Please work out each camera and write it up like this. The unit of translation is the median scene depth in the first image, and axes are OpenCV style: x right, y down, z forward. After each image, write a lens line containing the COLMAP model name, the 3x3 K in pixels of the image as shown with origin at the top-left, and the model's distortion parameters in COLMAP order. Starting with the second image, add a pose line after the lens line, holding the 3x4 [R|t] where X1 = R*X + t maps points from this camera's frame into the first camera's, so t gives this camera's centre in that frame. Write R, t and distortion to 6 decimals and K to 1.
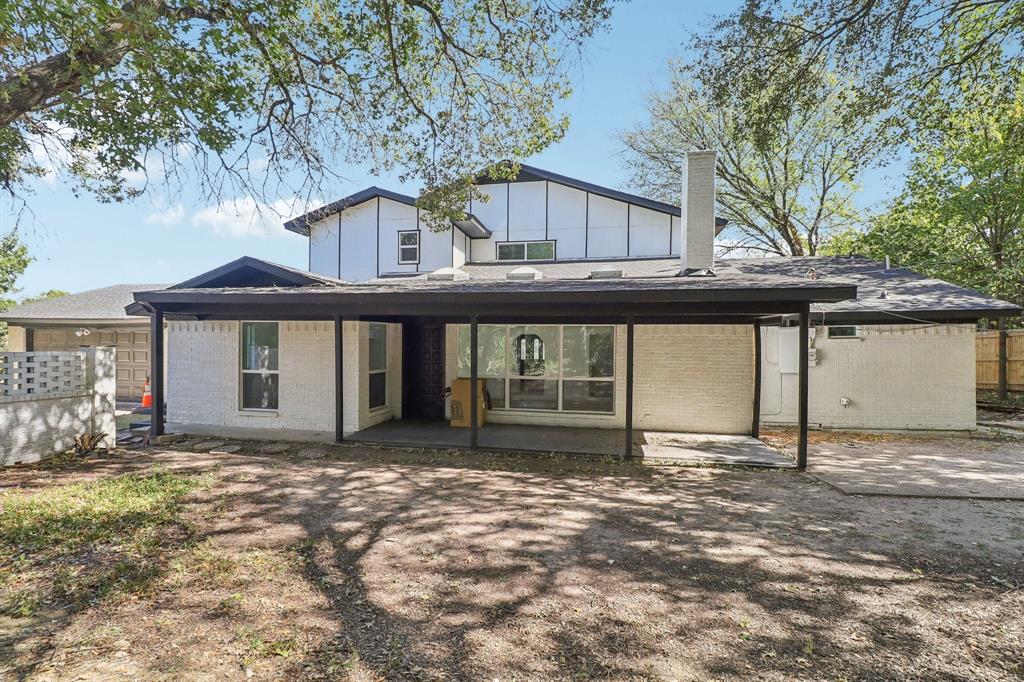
lens RADIAL K [[487.3, 0, 512.0], [0, 487.3, 341.0], [0, 0, 1]] dist [-0.049105, -0.000261]
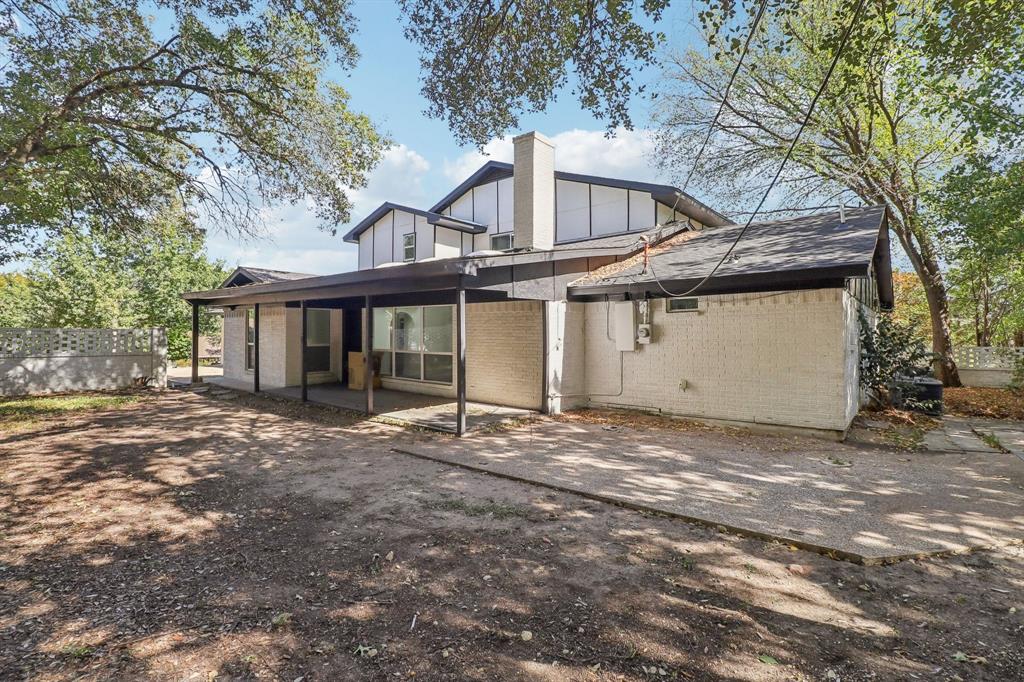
lens RADIAL K [[474.2, 0, 512.3], [0, 474.2, 309.7], [0, 0, 1]] dist [-0.038169, -0.000036]
pose [[0.887876, -0.027113, -0.459283, 0.828806], [0.009280, 0.999114, -0.041041, 0.023577], [0.459989, 0.032177, 0.887341, 0.087265]]
